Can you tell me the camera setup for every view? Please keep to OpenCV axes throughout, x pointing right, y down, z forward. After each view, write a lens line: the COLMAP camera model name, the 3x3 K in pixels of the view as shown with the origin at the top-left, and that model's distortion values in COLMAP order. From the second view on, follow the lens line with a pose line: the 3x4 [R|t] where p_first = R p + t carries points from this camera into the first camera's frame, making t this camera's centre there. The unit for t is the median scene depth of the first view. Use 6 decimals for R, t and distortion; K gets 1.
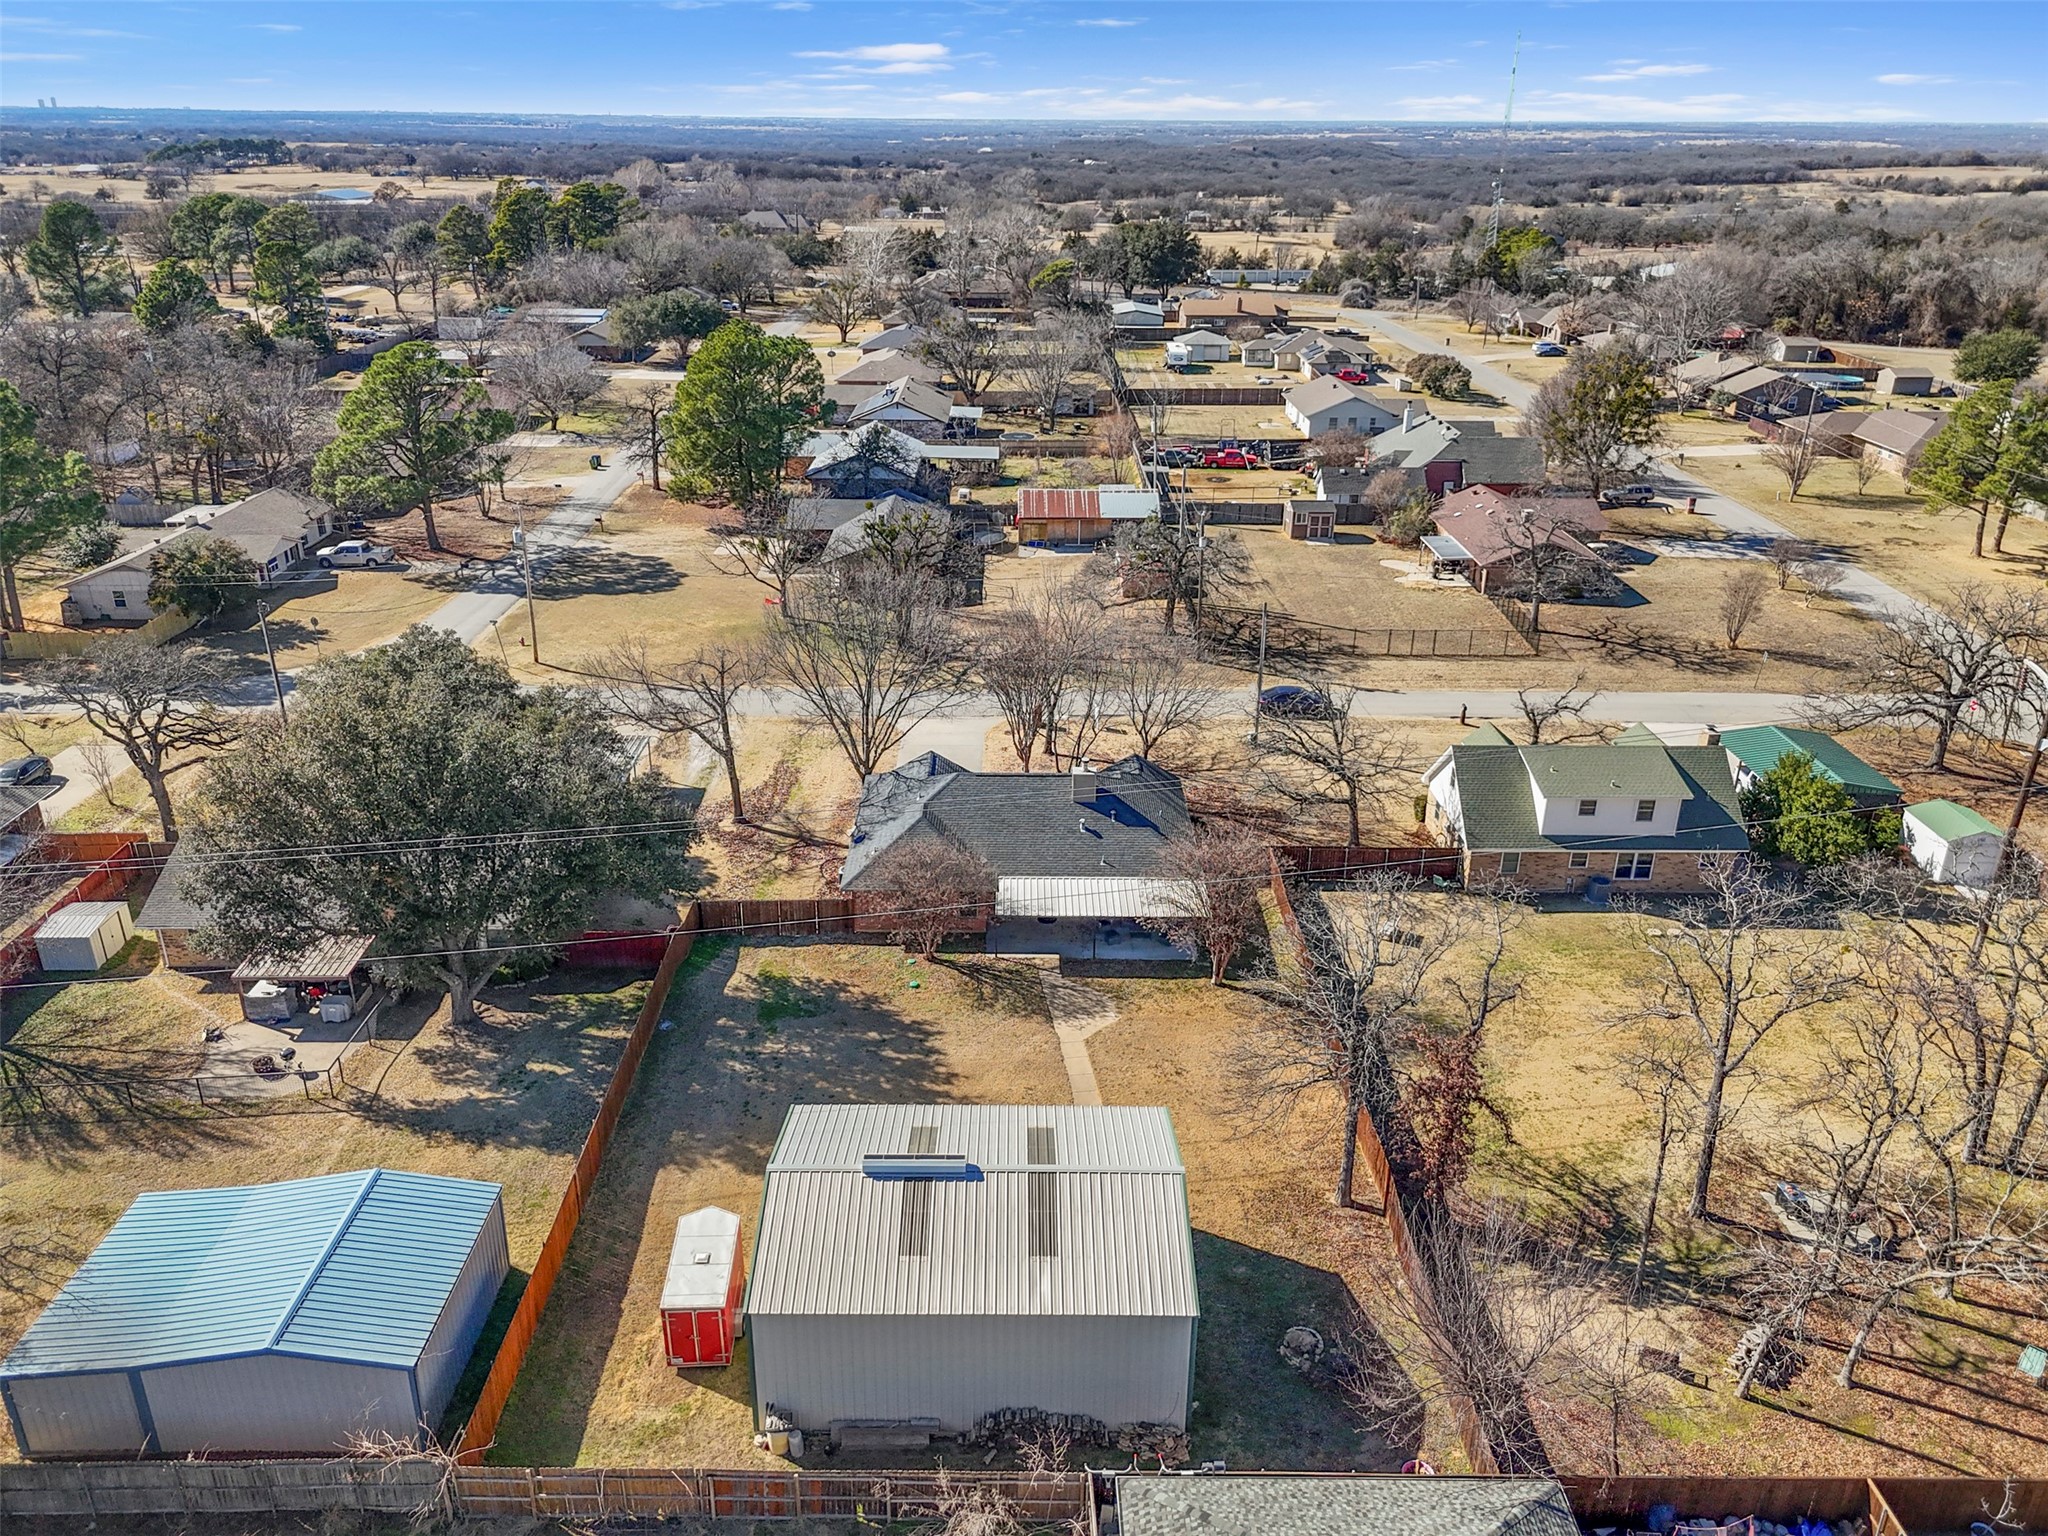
lens RADIAL K [[1536.9, 0, 996.9], [0, 1536.9, 767.1], [0, 0, 1]] dist [0.071279, -0.061202]
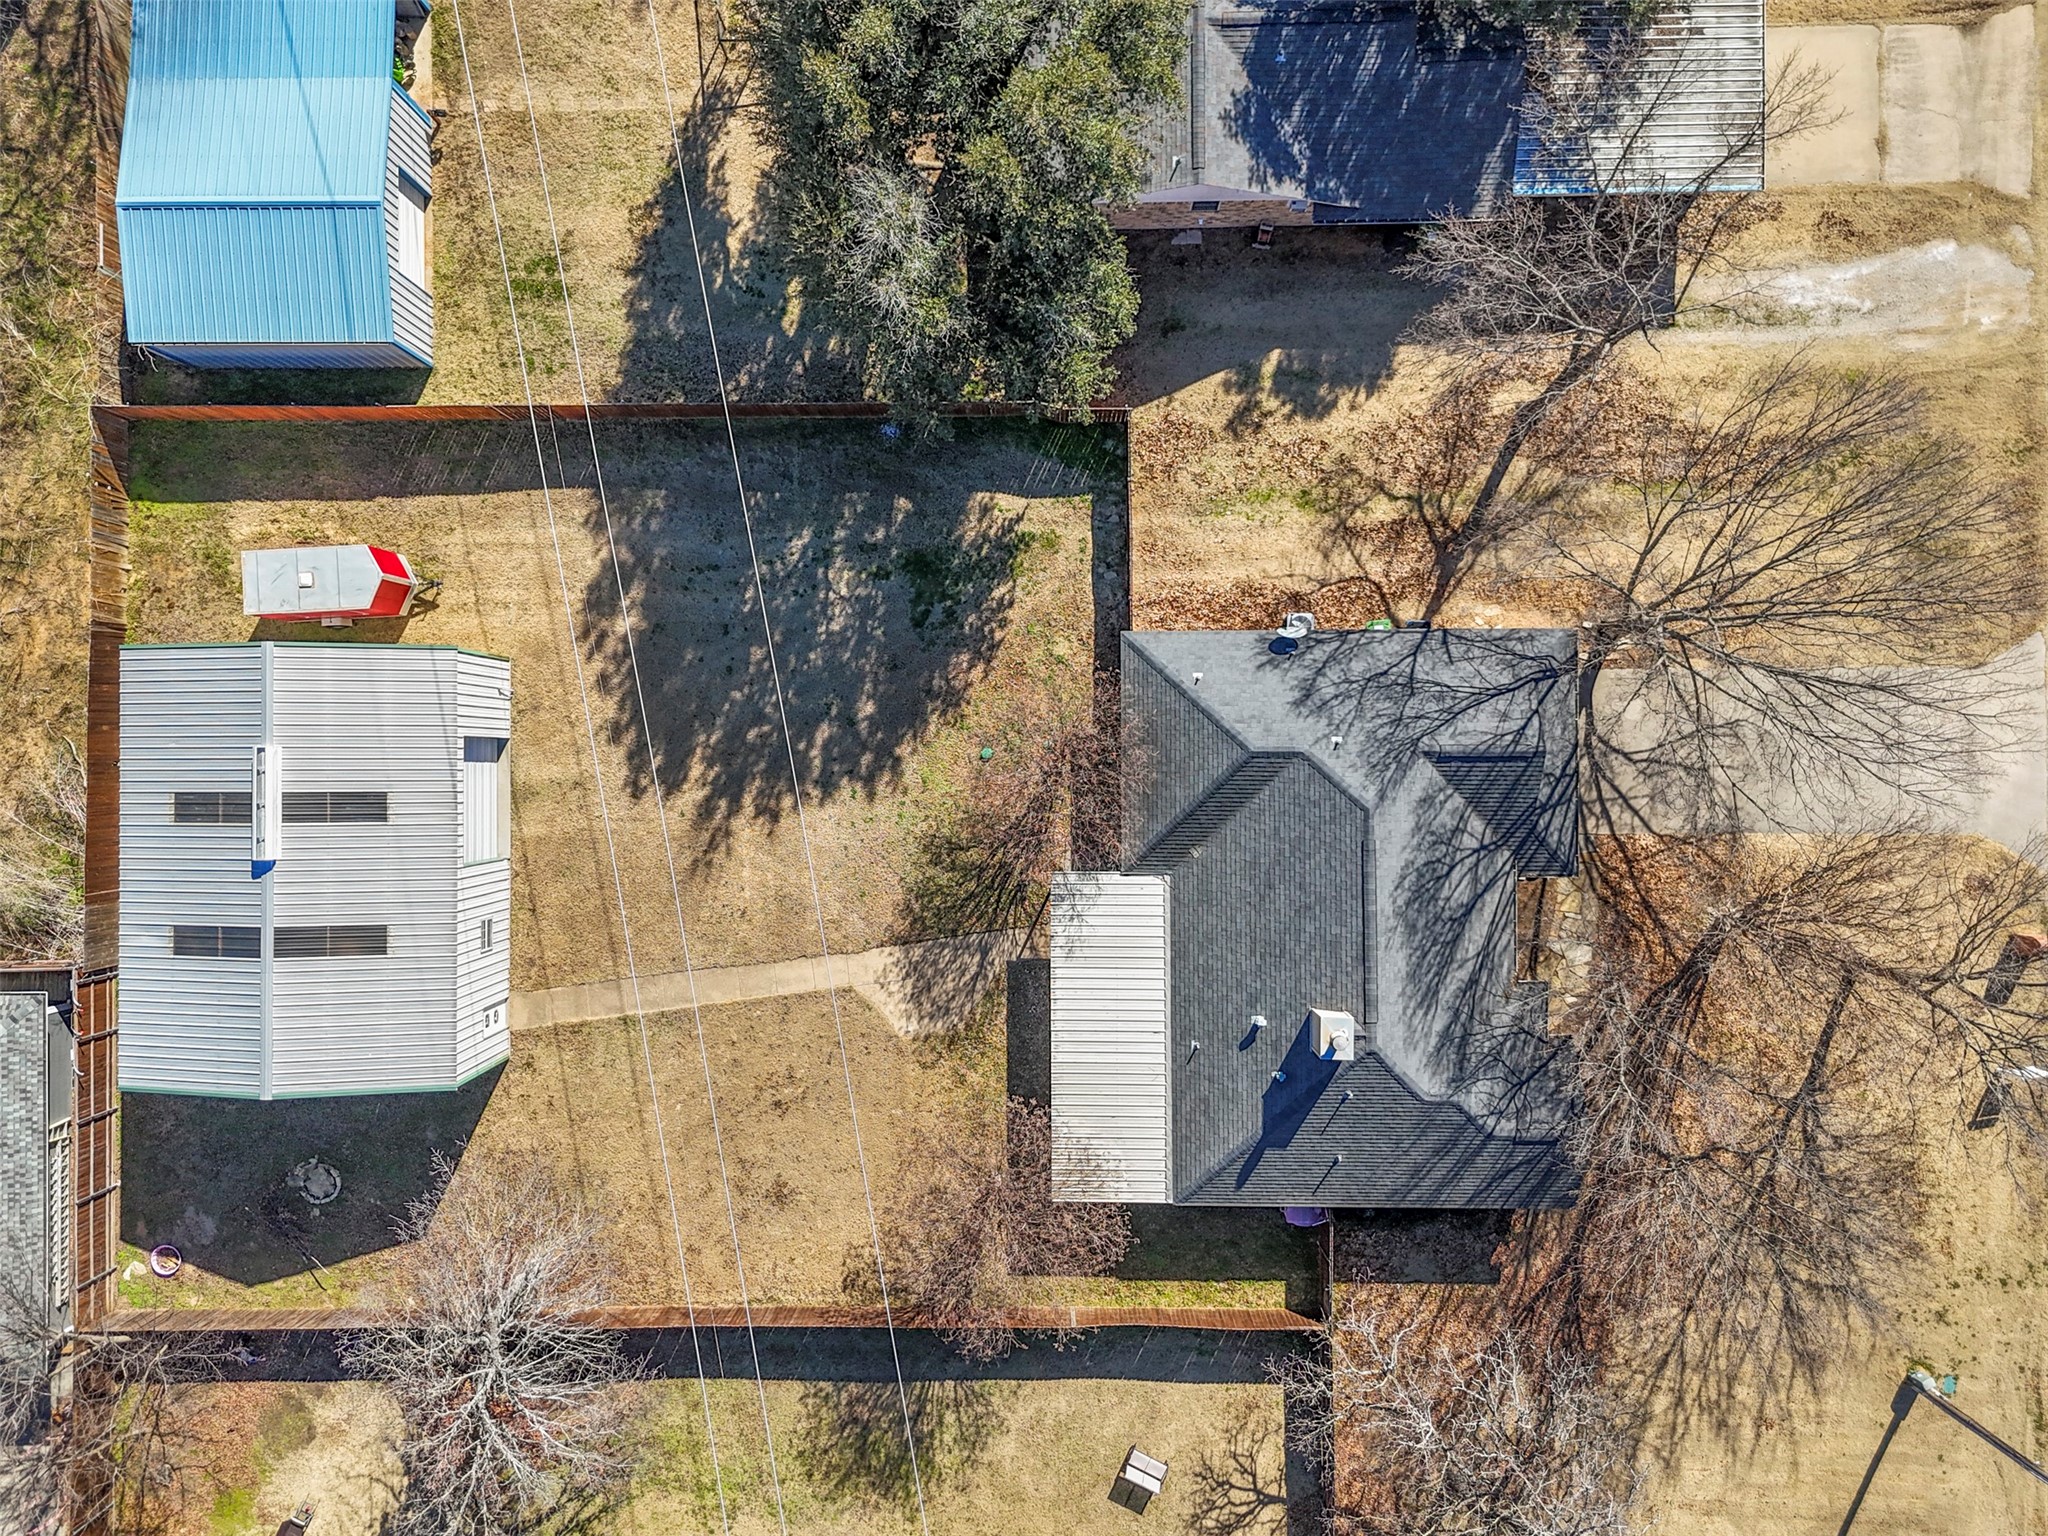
lens RADIAL K [[1536.9, 0, 996.9], [0, 1536.9, 767.1], [0, 0, 1]] dist [0.071279, -0.061202]
pose [[0.018375, 0.999617, -0.020715, -0.034667], [-0.374100, 0.026087, 0.927021, -0.553671], [0.927206, -0.009285, 0.374436, 0.776308]]
